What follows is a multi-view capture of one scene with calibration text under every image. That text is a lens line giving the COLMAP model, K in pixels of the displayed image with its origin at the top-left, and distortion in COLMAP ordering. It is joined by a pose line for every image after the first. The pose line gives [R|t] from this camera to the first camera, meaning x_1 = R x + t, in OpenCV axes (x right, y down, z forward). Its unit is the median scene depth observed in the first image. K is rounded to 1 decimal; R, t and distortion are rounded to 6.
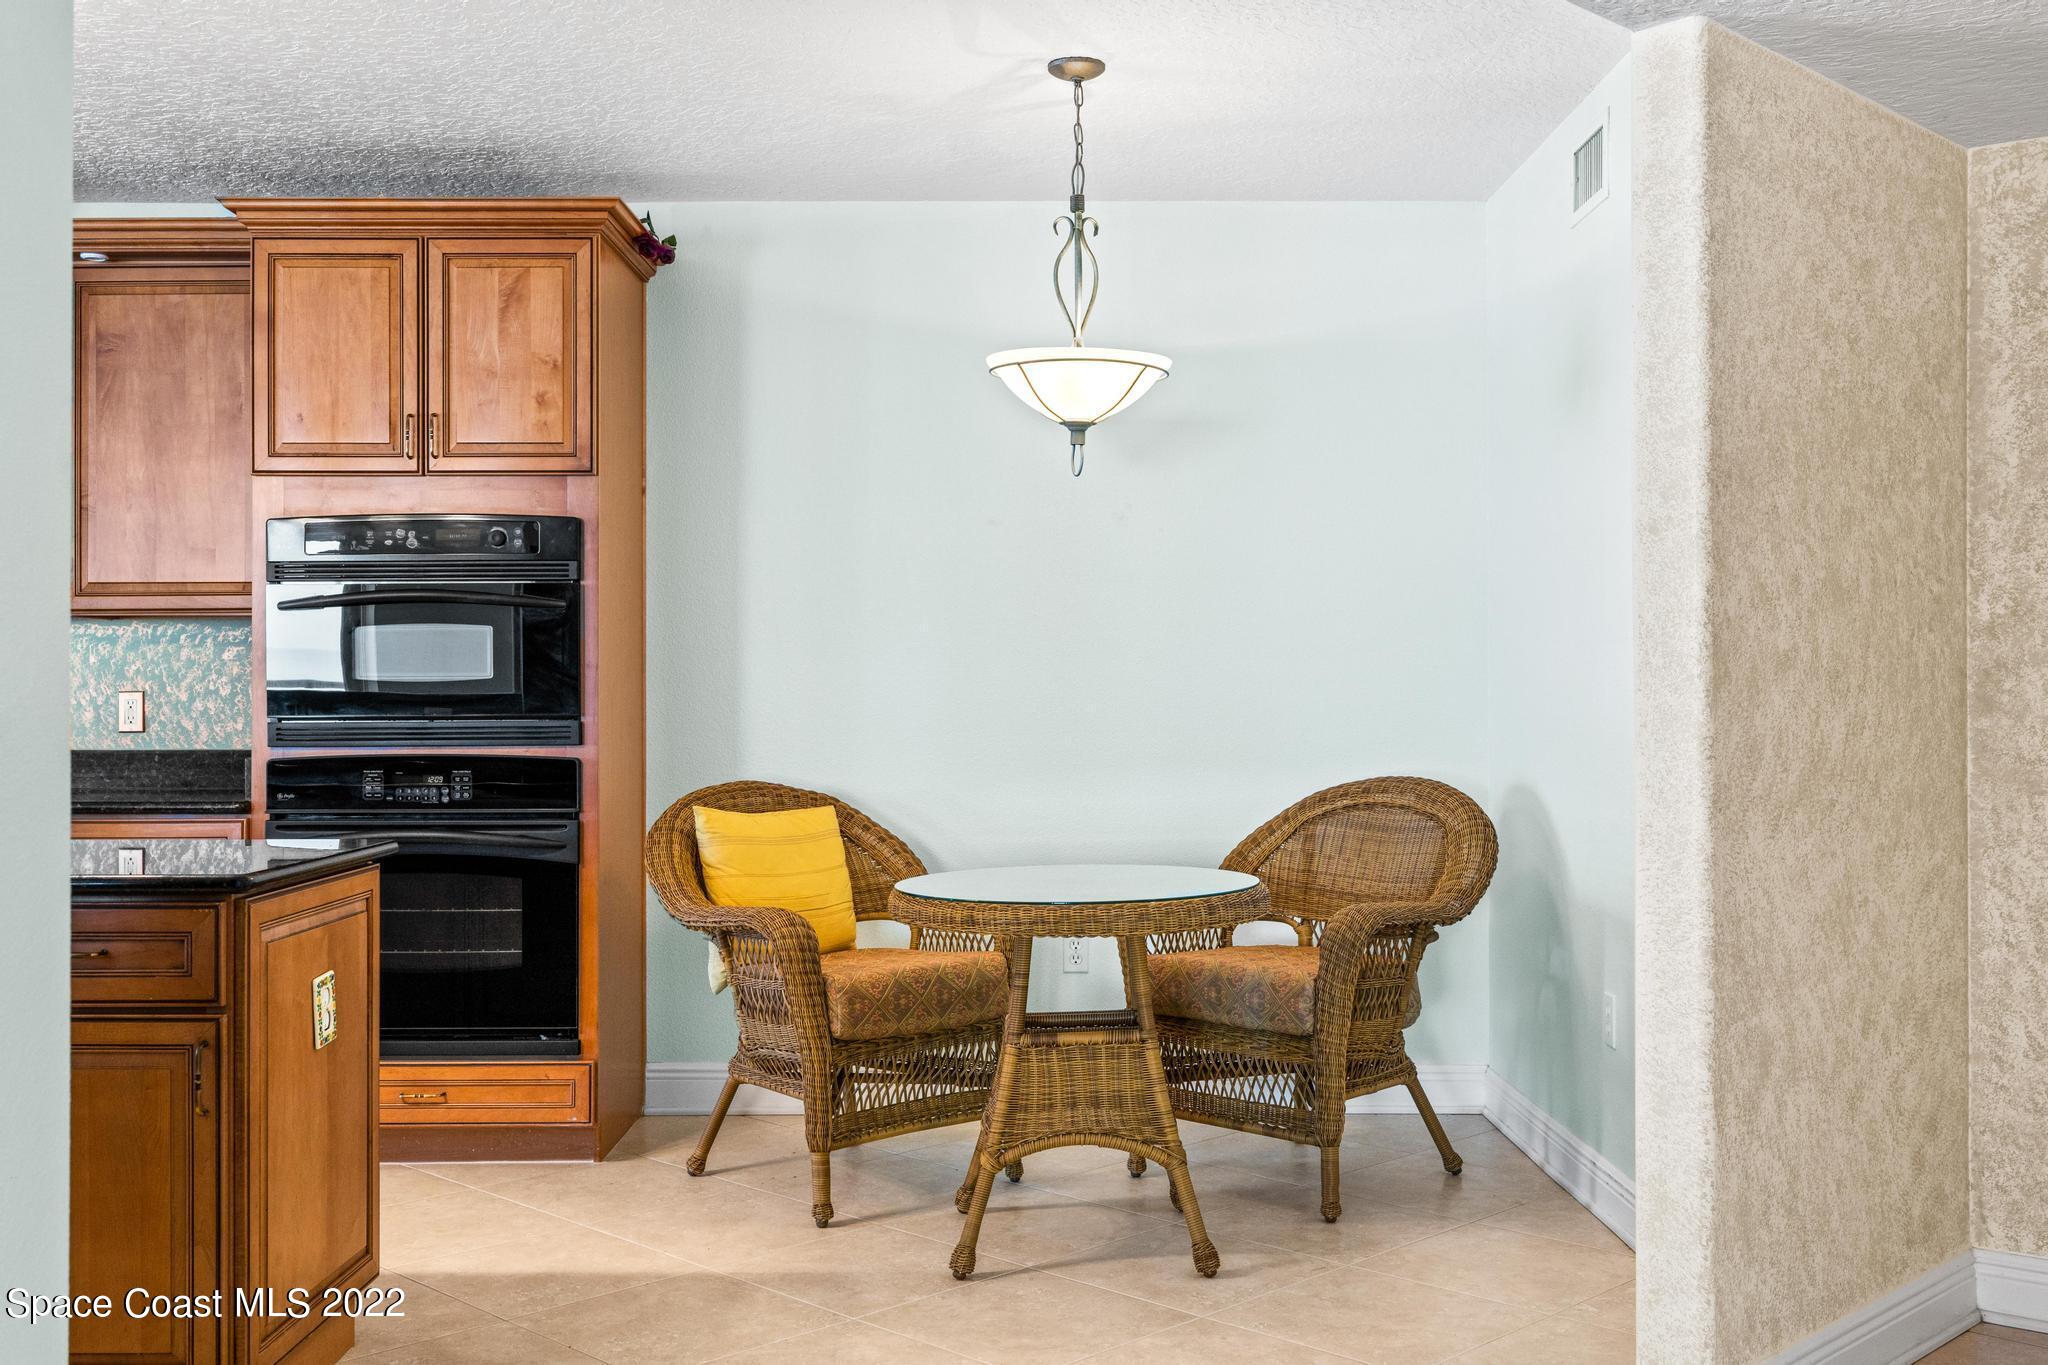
lens RADIAL K [[1978.6, 0, 1024.4], [0, 1978.6, 683.4], [0, 0, 1]] dist [0.004229, 0.000000]
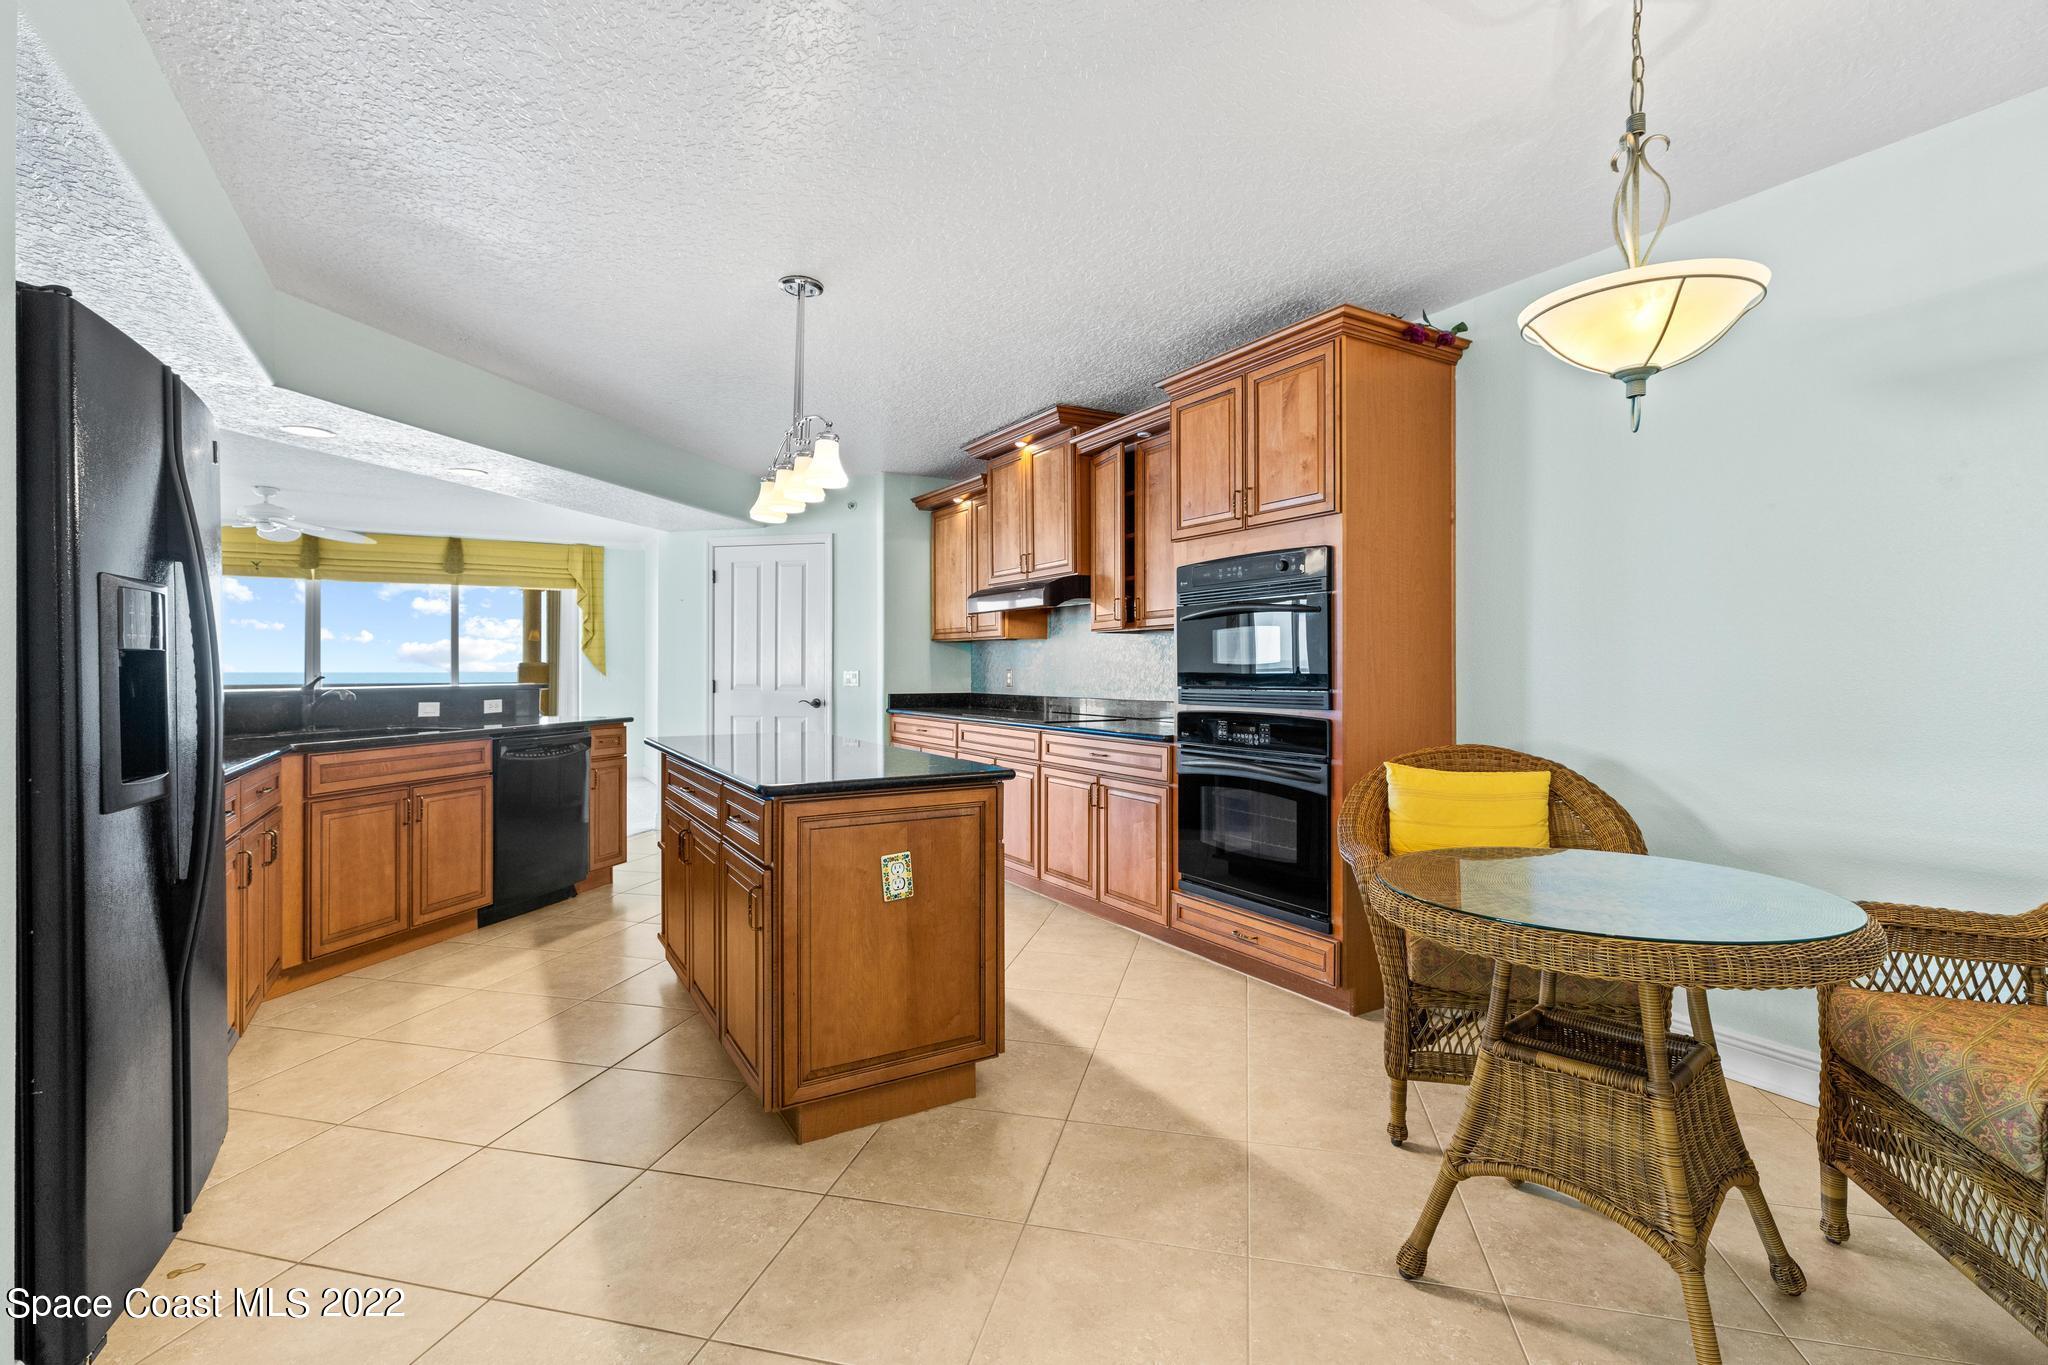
lens RADIAL K [[911.3, 0, 1026.3], [0, 911.3, 667.7], [0, 0, 1]] dist [0.008336, -0.001370]
pose [[0.518002, -0.000537, -0.855379, 0.201185], [0.001770, 0.999998, 0.000444, 0.000922], [0.855377, -0.001744, 0.518002, 0.467147]]
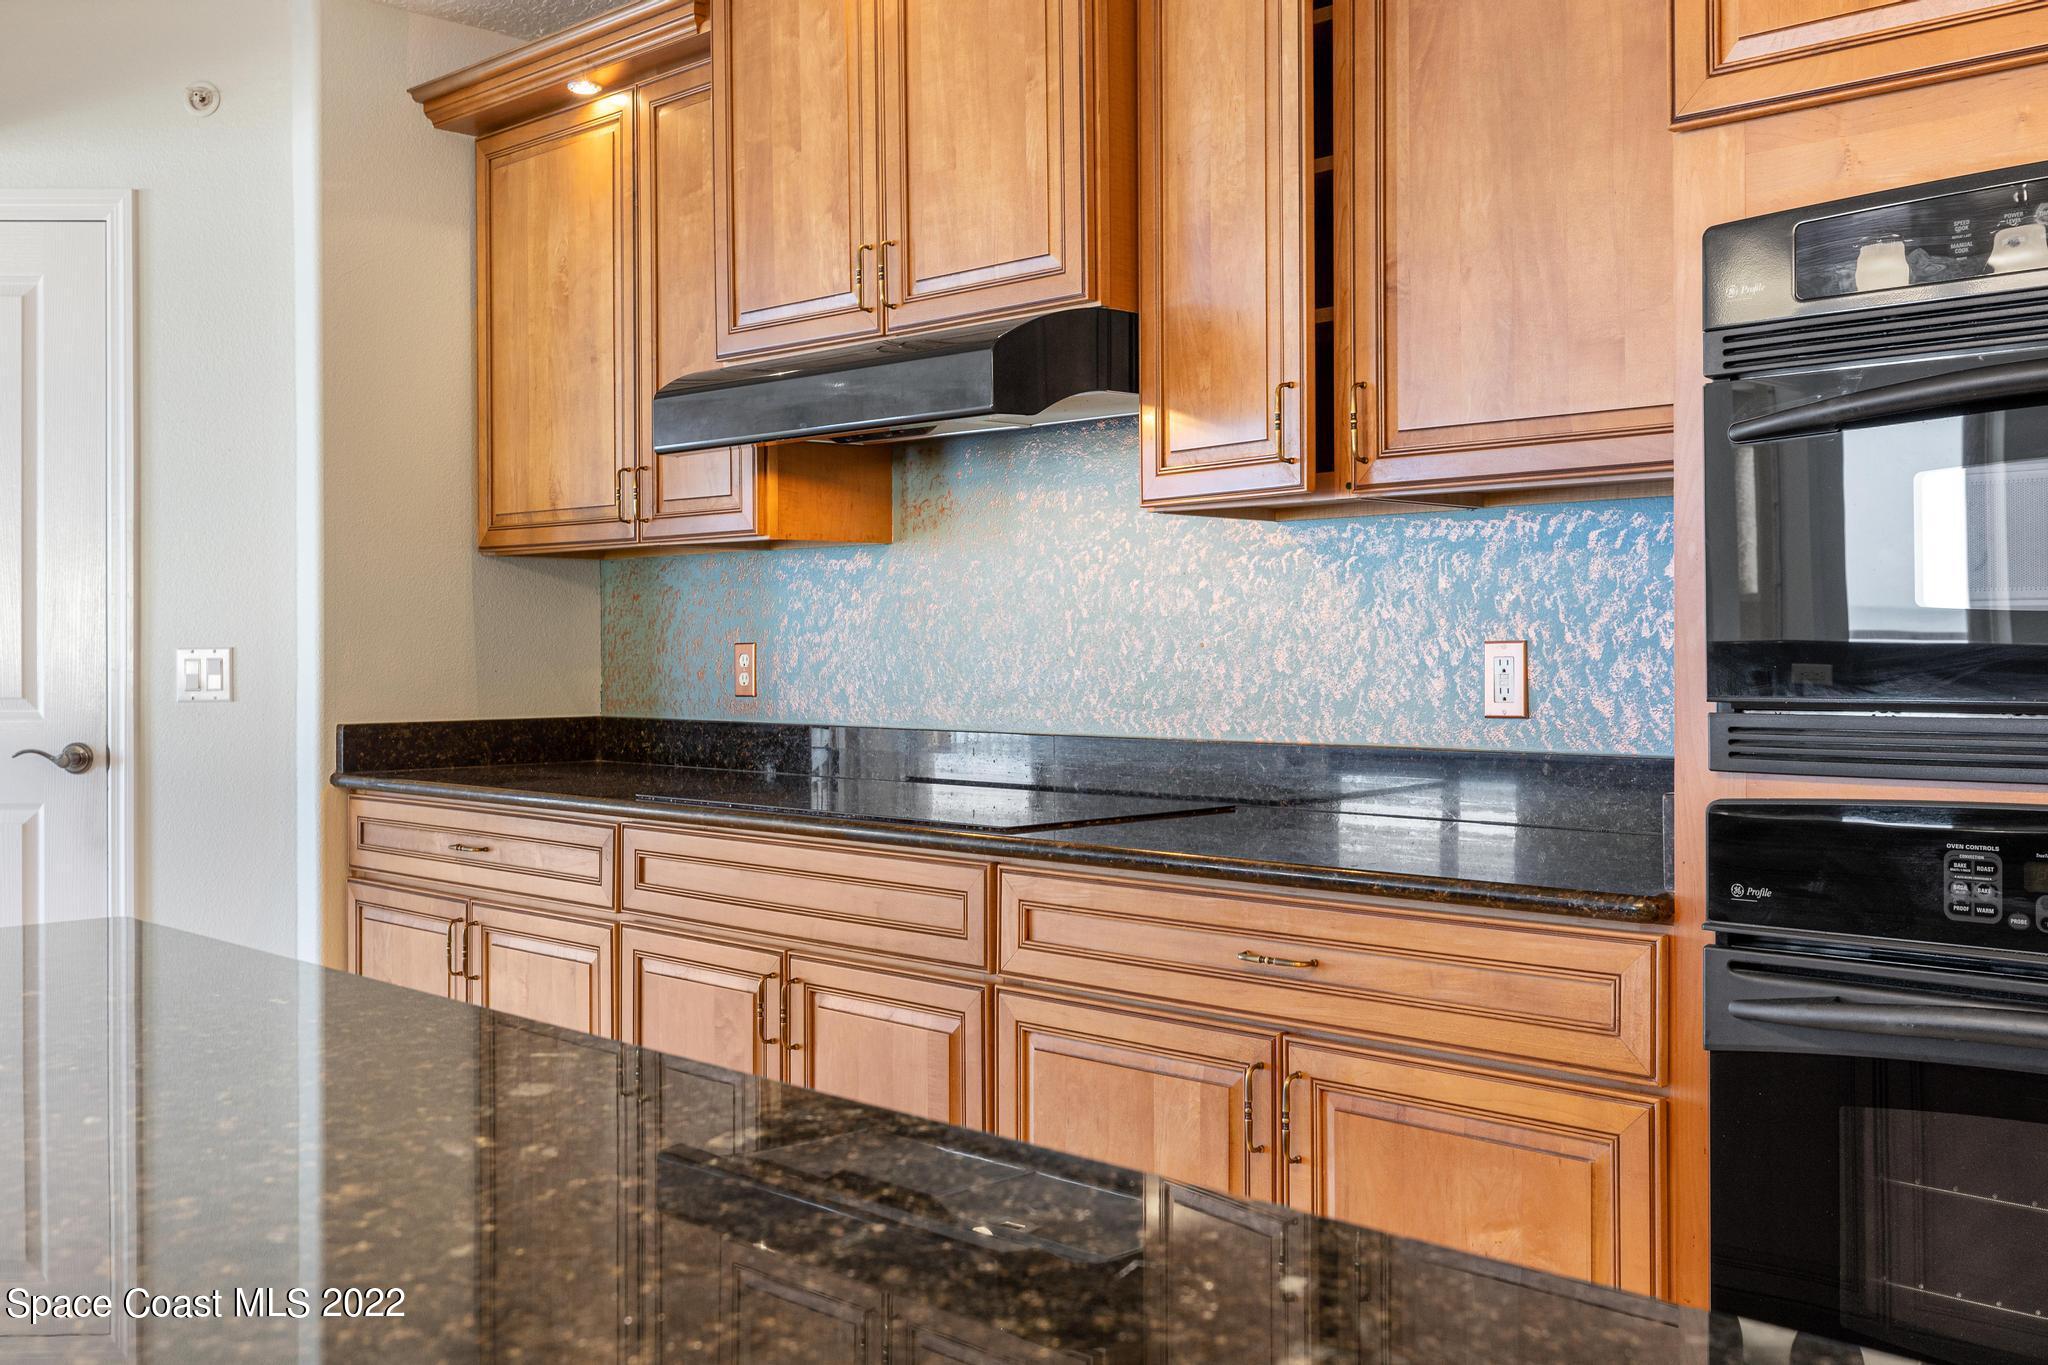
lens RADIAL K [[1978.6, 0, 1016.8], [0, 1978.6, 636.7], [0, 0, 1]] dist [0.004229, 0.000000]
pose [[0.707100, -0.004362, -0.707100, -0.179603], [0.003918, 0.999990, -0.002251, 0.003779], [0.707103, -0.001179, 0.707110, 0.569999]]
